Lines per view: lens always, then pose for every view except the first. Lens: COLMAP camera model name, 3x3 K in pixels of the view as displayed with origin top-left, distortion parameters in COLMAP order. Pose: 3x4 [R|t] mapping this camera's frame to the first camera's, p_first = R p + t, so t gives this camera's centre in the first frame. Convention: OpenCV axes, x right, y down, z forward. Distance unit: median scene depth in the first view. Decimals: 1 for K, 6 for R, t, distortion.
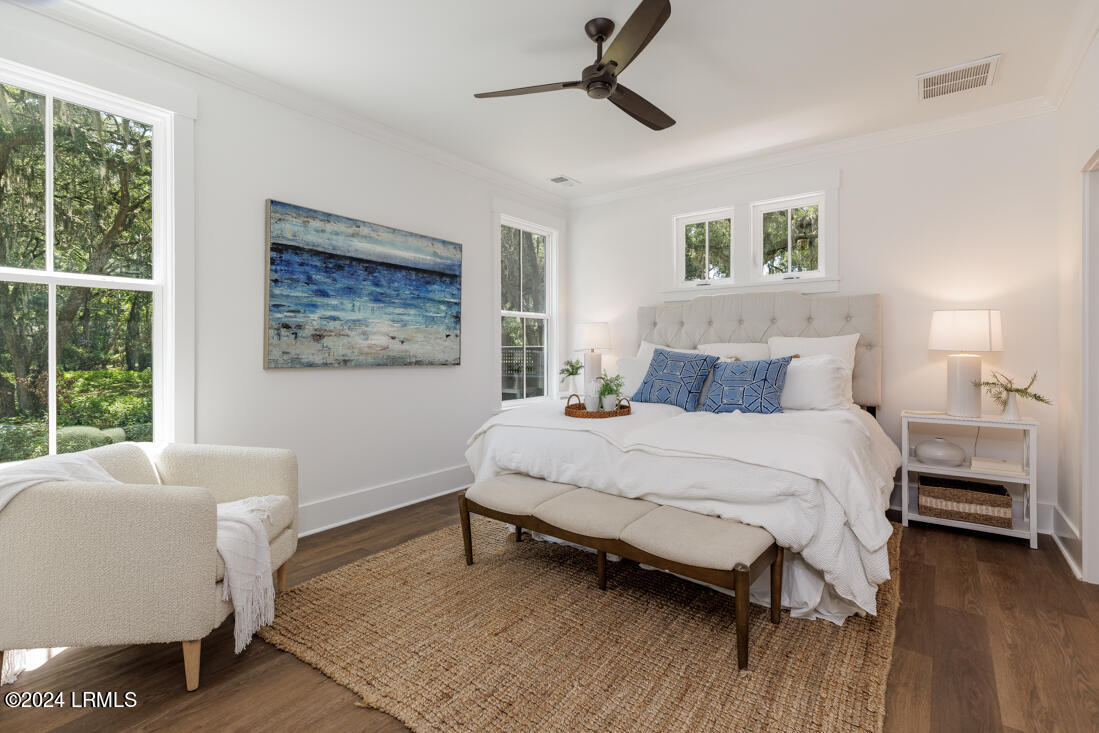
lens RADIAL K [[508.5, 0, 550.9], [0, 508.5, 351.6], [0, 0, 1]] dist [0.002430, -0.000014]
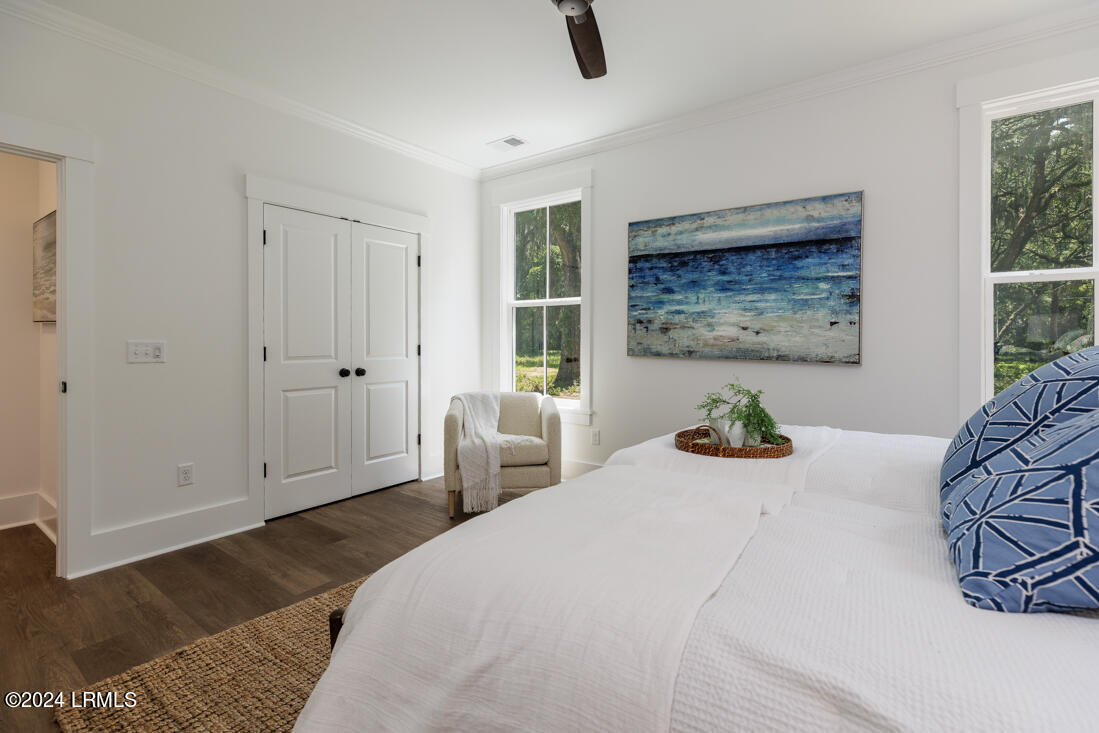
lens RADIAL K [[508.5, 0, 550.9], [0, 508.5, 351.6], [0, 0, 1]] dist [0.002430, -0.000014]
pose [[0.009208, 0.008817, -0.999919, 0.625135], [-0.020957, 0.999743, 0.008622, 0.014221], [0.999738, 0.020876, 0.009391, 0.691764]]
